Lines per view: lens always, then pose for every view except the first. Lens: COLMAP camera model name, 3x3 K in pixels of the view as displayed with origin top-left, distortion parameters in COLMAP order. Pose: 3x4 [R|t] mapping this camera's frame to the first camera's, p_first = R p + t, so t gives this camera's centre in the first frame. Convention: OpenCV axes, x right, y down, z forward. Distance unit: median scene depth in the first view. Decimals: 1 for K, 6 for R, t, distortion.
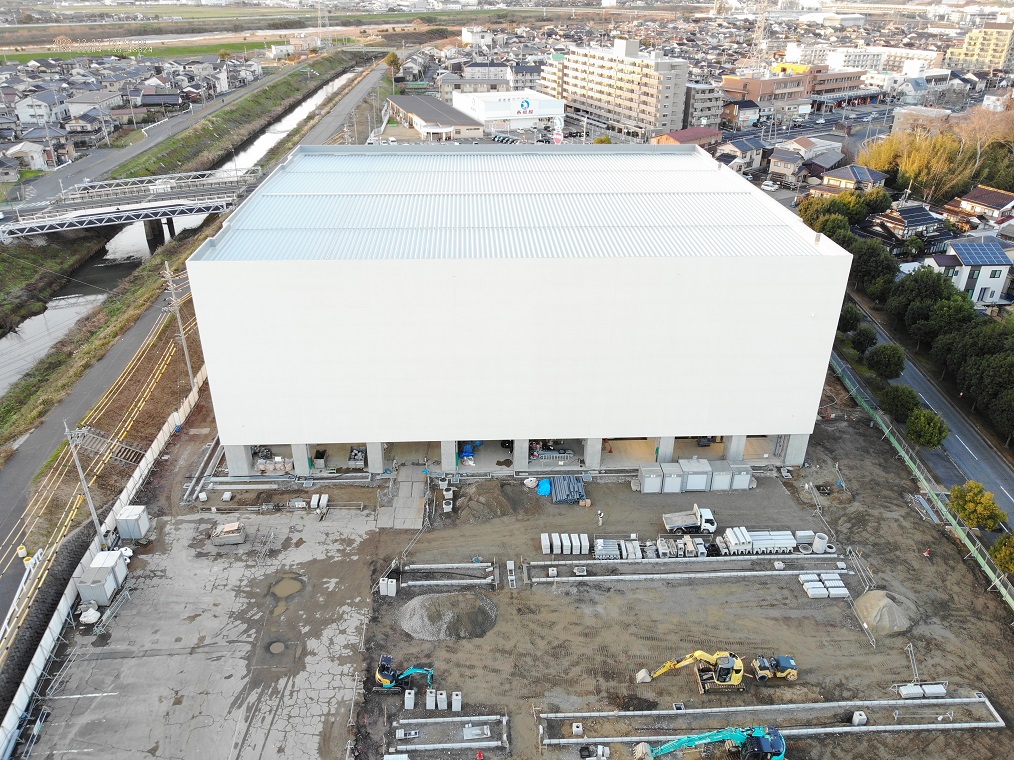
lens RADIAL K [[763.6, 0, 507.0], [0, 763.6, 380.0], [0, 0, 1]] dist [-0.014098, 0.012152]
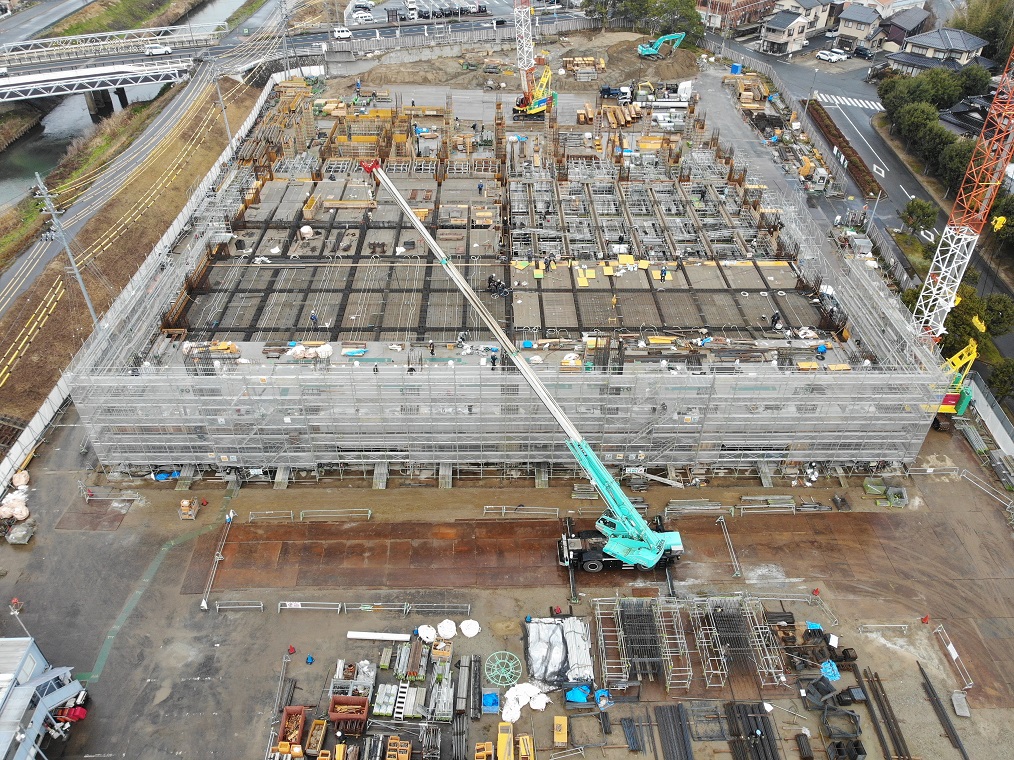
lens RADIAL K [[763.6, 0, 507.0], [0, 763.6, 380.0], [0, 0, 1]] dist [-0.014098, 0.012152]
pose [[0.999429, 0.022141, -0.025540, 0.015192], [-0.017356, 0.984534, 0.174333, -0.043802], [0.029005, -0.173790, 0.984355, 0.116689]]
